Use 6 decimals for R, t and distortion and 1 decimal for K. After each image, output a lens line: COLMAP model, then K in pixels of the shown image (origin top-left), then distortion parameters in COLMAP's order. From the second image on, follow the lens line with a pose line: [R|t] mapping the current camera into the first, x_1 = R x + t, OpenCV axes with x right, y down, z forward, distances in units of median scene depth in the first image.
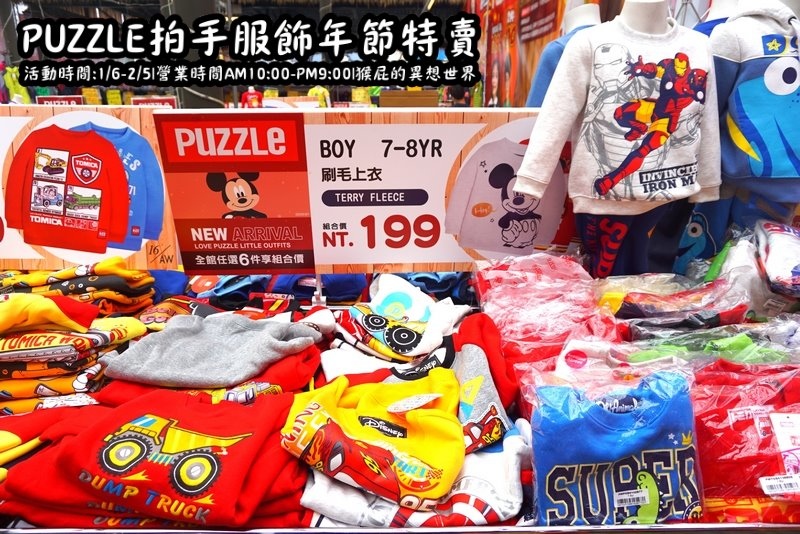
lens RADIAL K [[538.5, 0, 400.0], [0, 538.5, 267.0], [0, 0, 1]] dist [-0.052648, 0.040915]
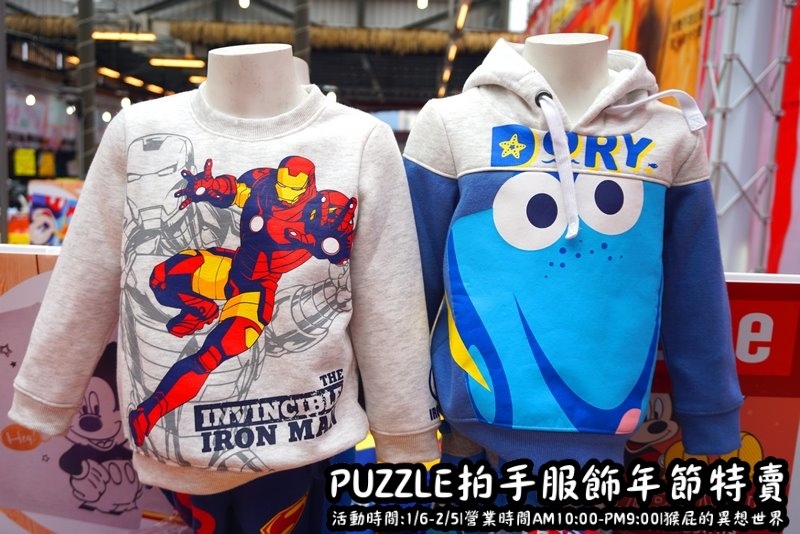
lens RADIAL K [[767.6, 0, 400.0], [0, 767.6, 267.0], [0, 0, 1]] dist [0.001544, -0.001465]
pose [[0.996920, 0.046047, -0.063486, 0.660288], [-0.056856, 0.981909, -0.180613, -0.185555], [0.054021, 0.183667, 0.981503, 0.344526]]
